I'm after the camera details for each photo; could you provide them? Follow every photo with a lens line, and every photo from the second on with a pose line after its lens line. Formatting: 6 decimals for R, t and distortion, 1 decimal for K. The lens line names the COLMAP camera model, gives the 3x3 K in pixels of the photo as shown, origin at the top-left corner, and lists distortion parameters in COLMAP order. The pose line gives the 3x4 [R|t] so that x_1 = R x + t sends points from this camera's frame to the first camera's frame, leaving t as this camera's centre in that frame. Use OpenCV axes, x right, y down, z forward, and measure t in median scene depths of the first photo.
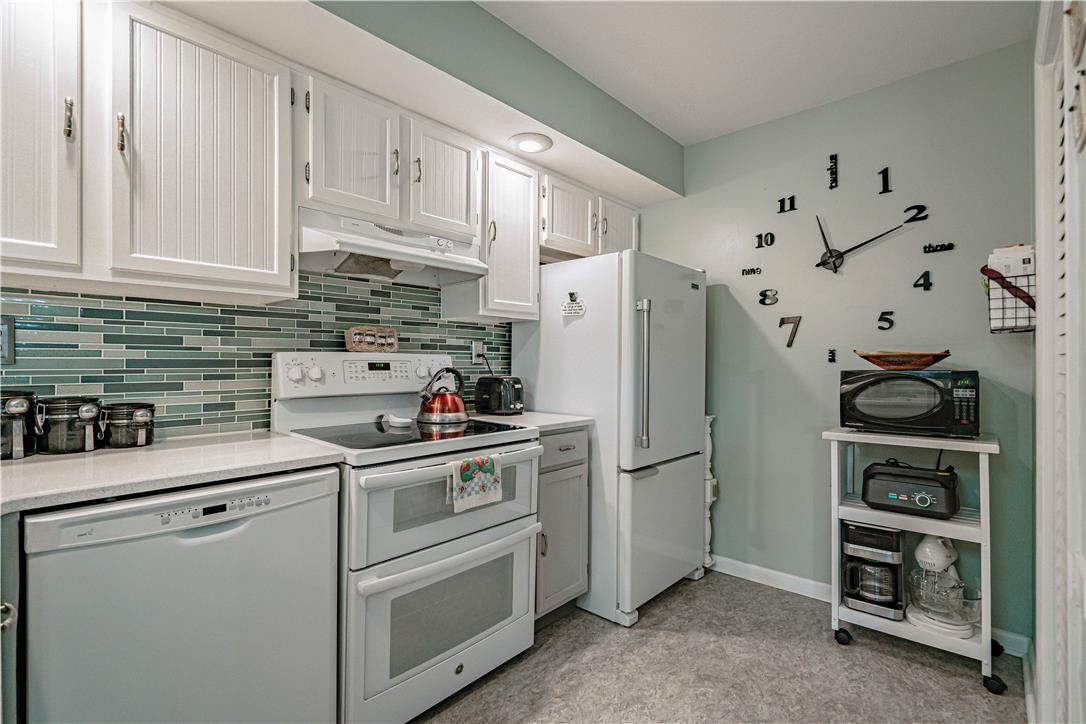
lens RADIAL K [[493.4, 0, 546.0], [0, 493.4, 359.5], [0, 0, 1]] dist [-0.002854, 0.000128]
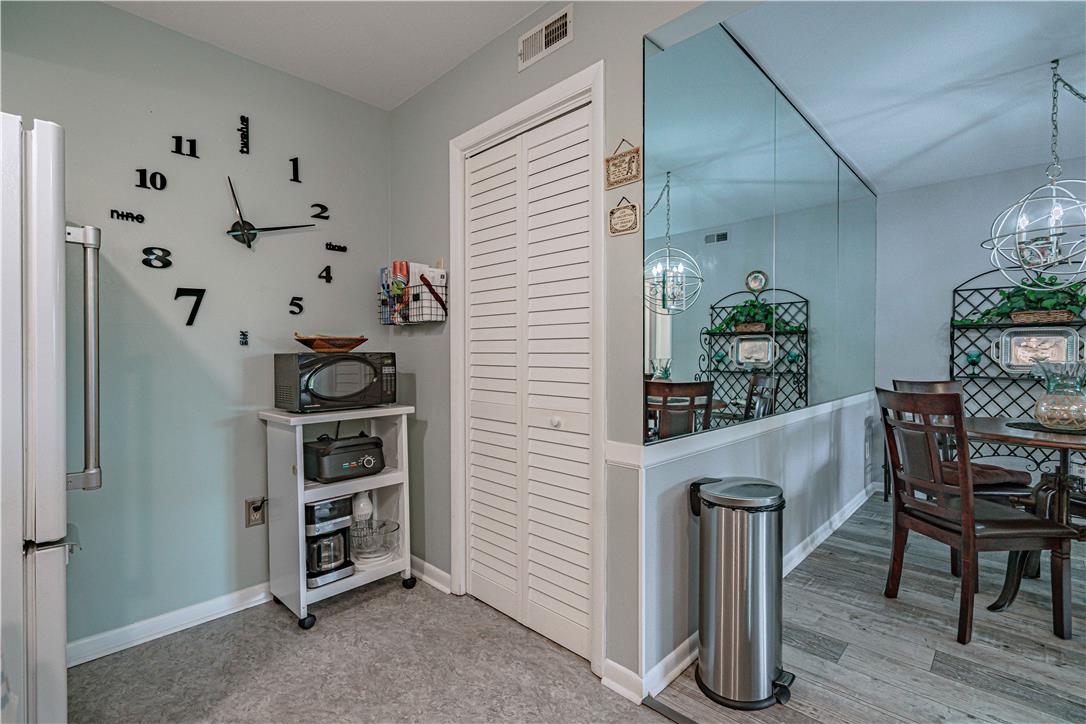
lens RADIAL K [[493.4, 0, 546.0], [0, 493.4, 359.5], [0, 0, 1]] dist [-0.002854, 0.000128]
pose [[0.033163, -0.010641, 0.999393, -0.348165], [-0.007266, 0.999914, 0.010887, 0.020273], [-0.999424, -0.007623, 0.033082, 0.464085]]
